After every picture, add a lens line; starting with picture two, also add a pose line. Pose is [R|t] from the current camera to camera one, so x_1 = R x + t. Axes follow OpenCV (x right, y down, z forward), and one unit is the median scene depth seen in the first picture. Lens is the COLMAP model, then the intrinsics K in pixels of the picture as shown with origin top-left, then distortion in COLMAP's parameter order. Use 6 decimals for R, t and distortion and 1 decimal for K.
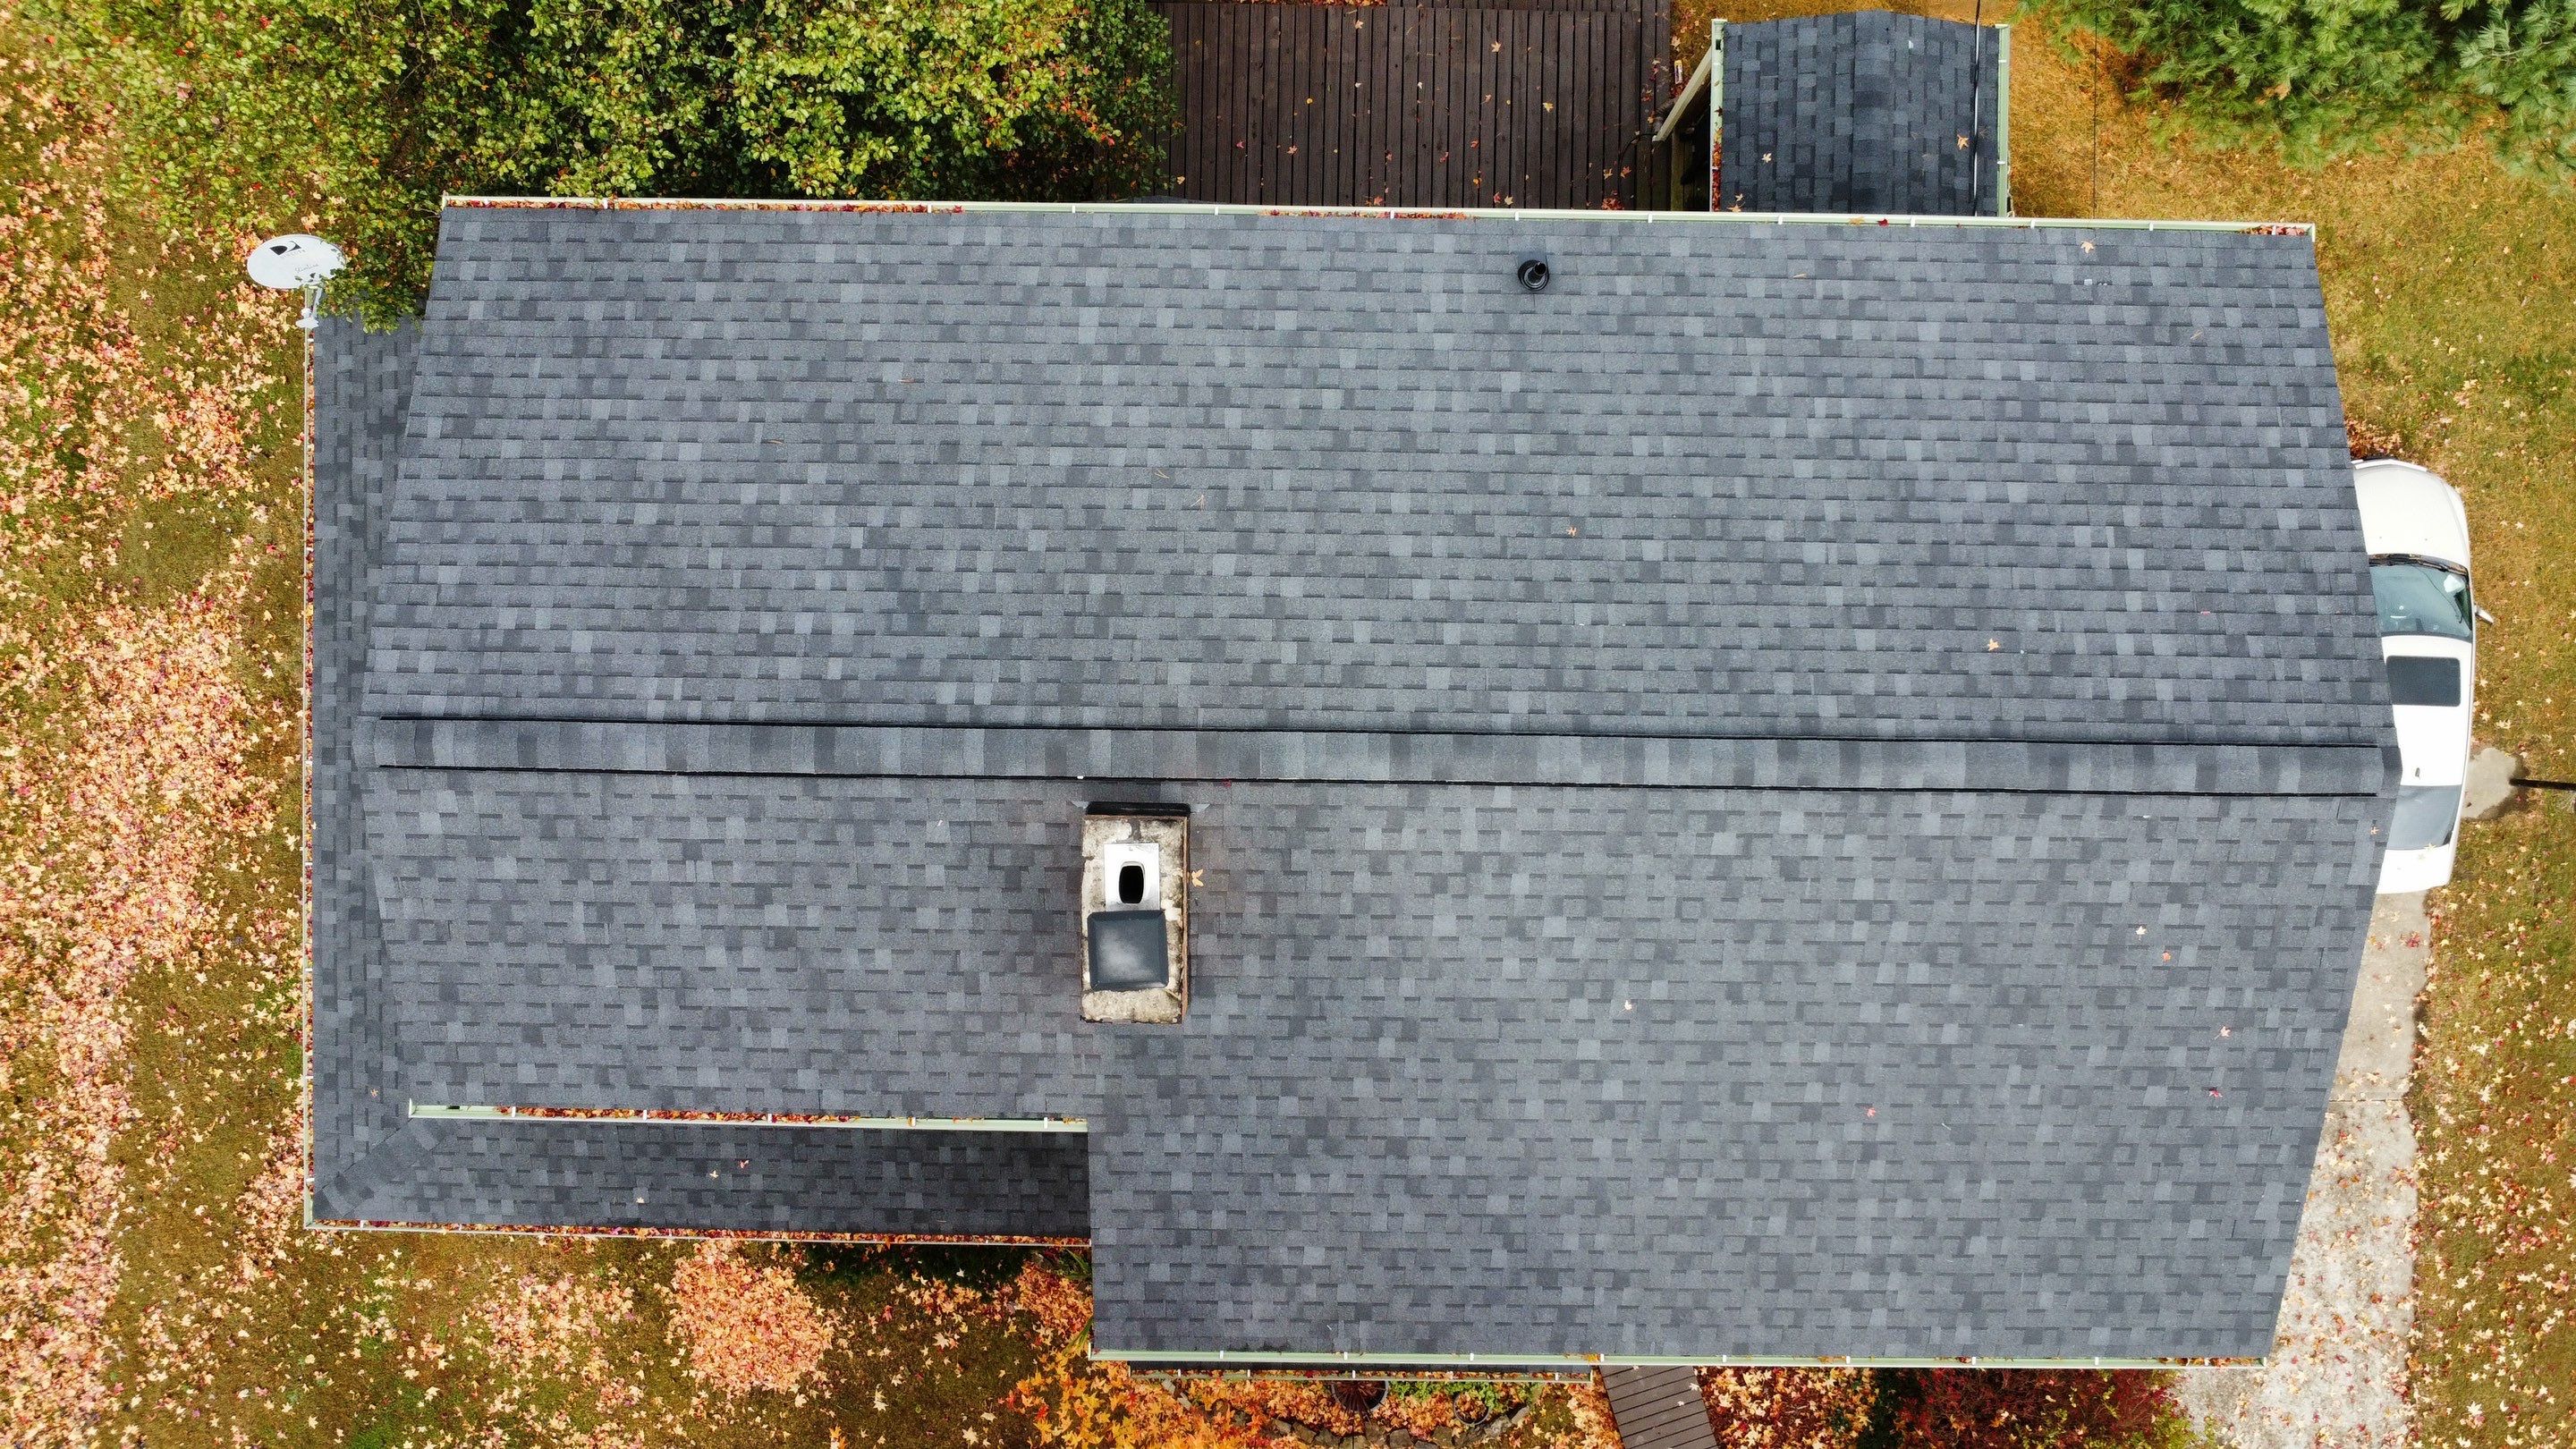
lens RADIAL K [[2014.5, 0, 1288.0], [0, 2014.5, 724.5], [0, 0, 1]] dist [-0.021506, -0.005285]
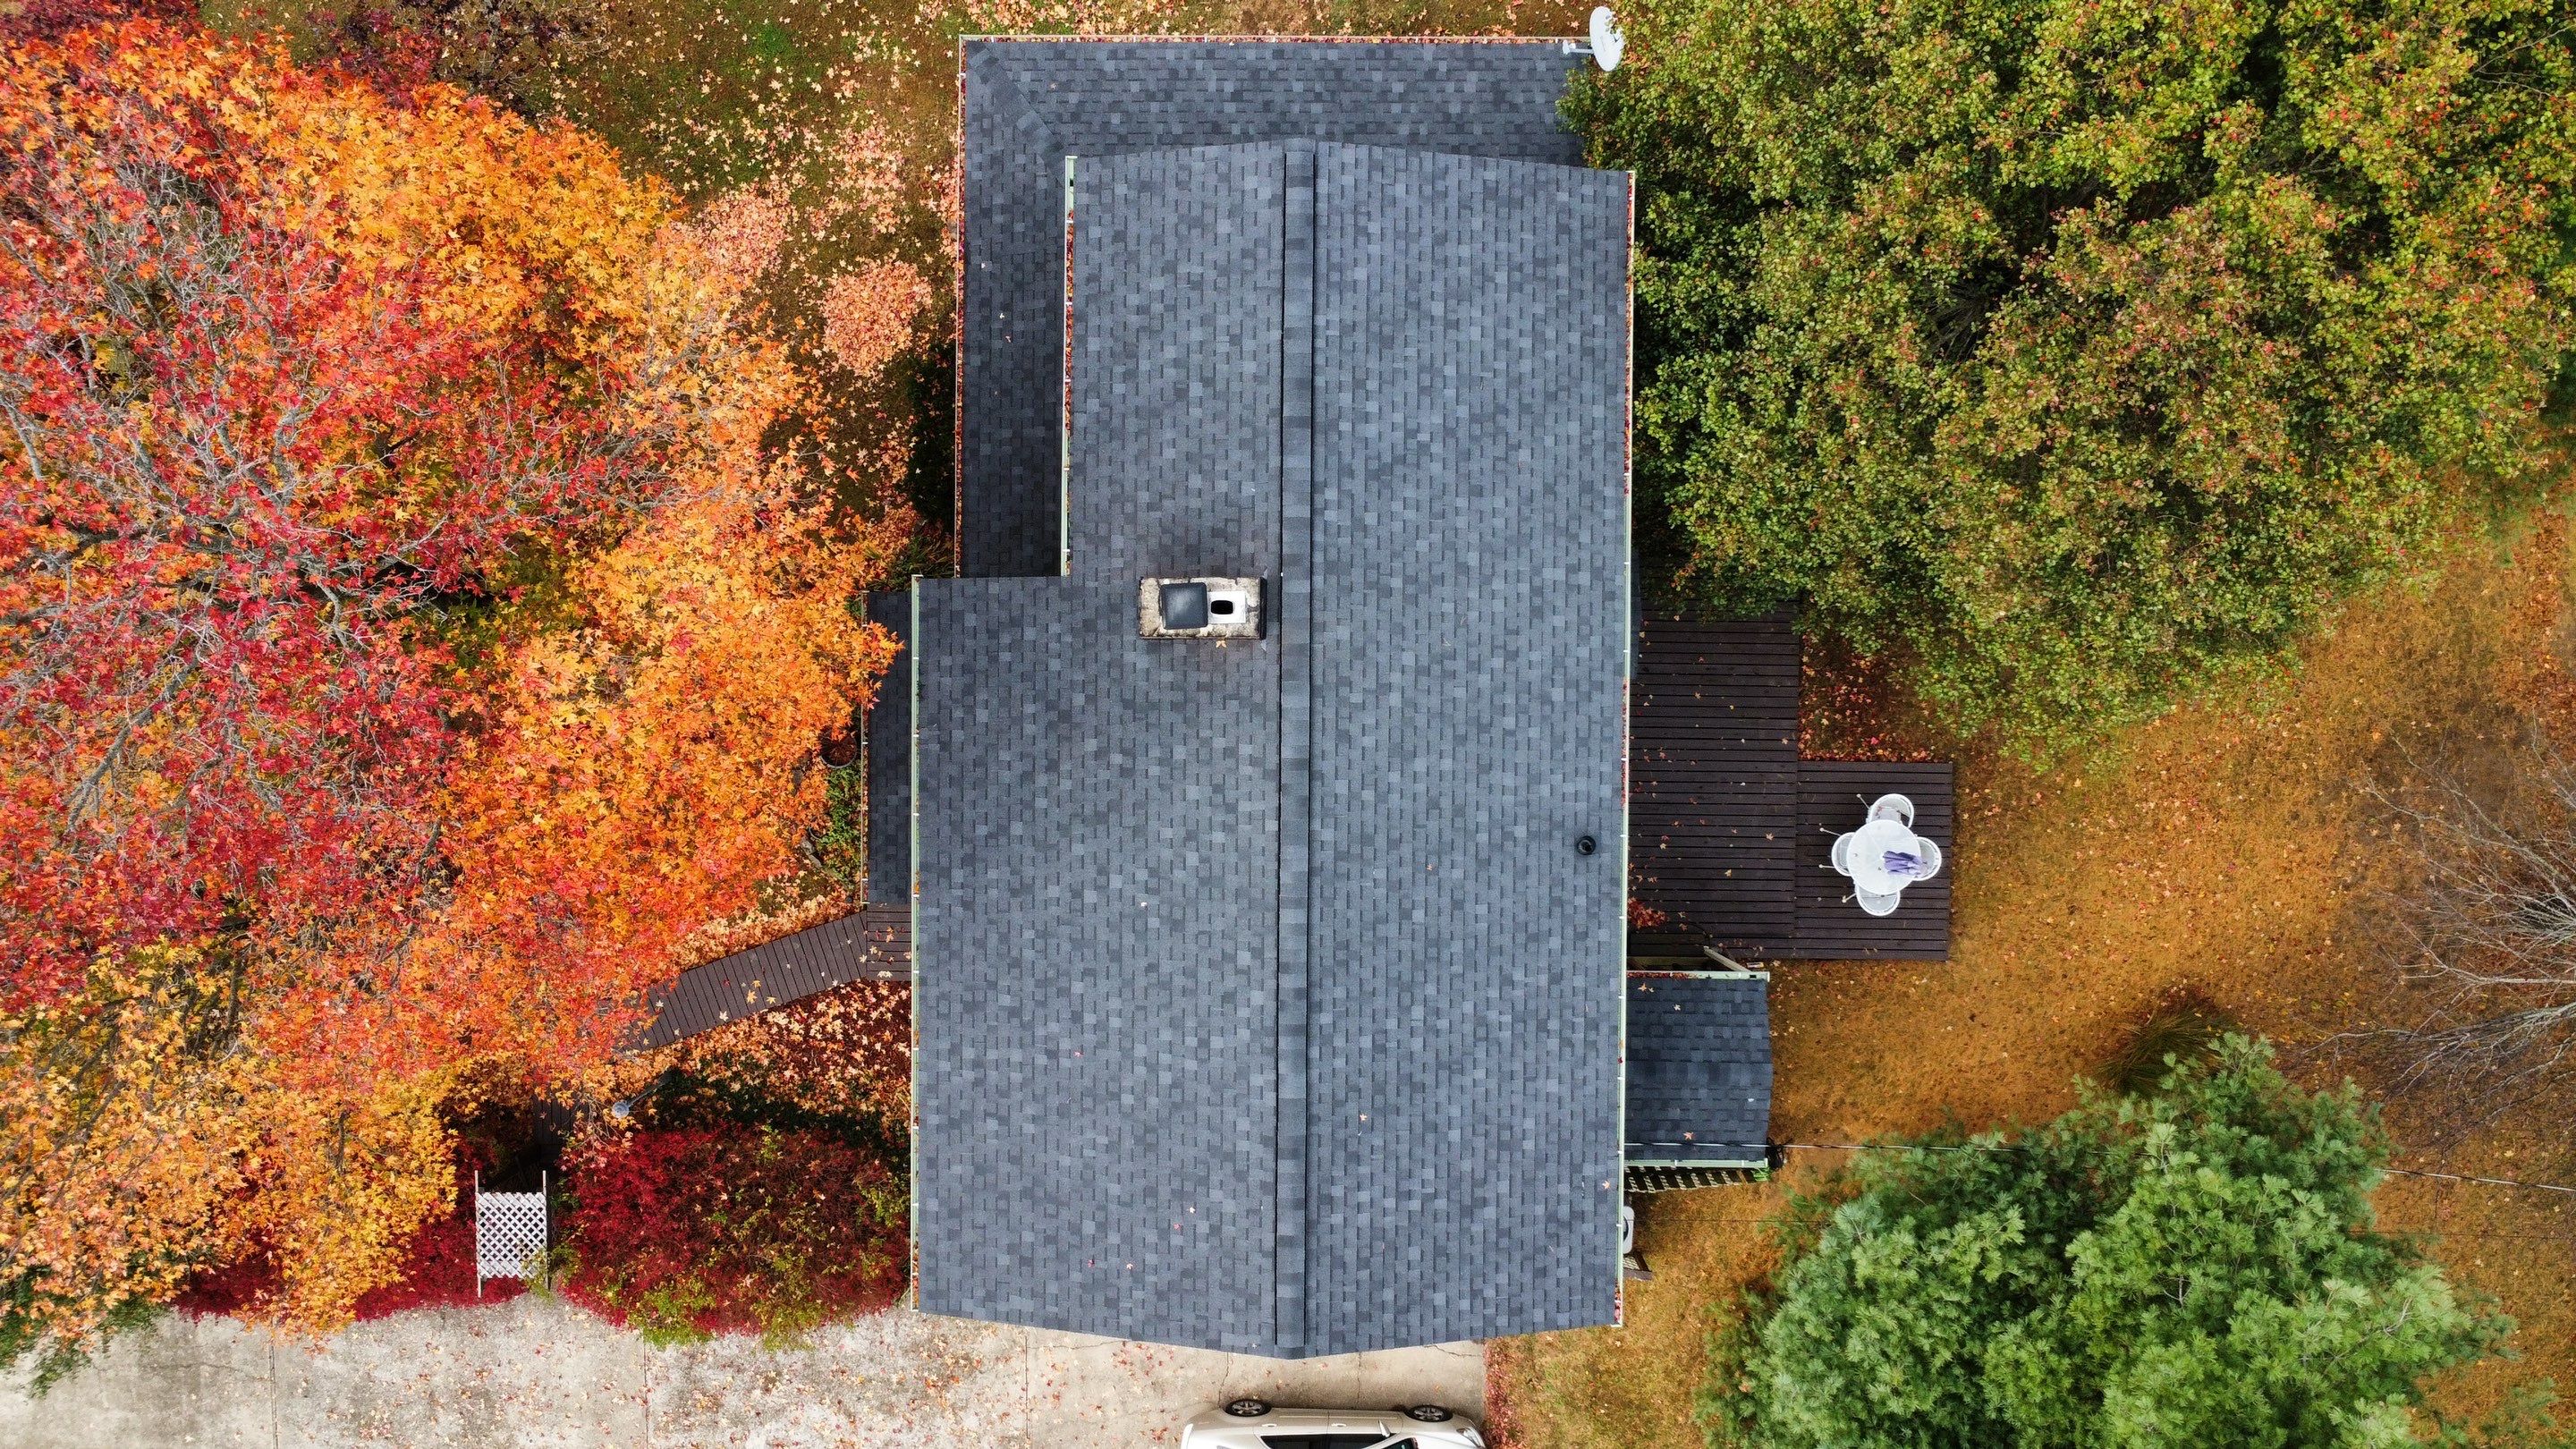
lens RADIAL K [[2014.5, 0, 1288.0], [0, 2014.5, 724.5], [0, 0, 1]] dist [-0.021506, -0.005285]
pose [[0.006165, 0.999812, 0.018397, -0.008297], [-0.999824, 0.006489, -0.017578, 0.048832], [-0.017694, -0.018285, 0.999676, -0.648983]]
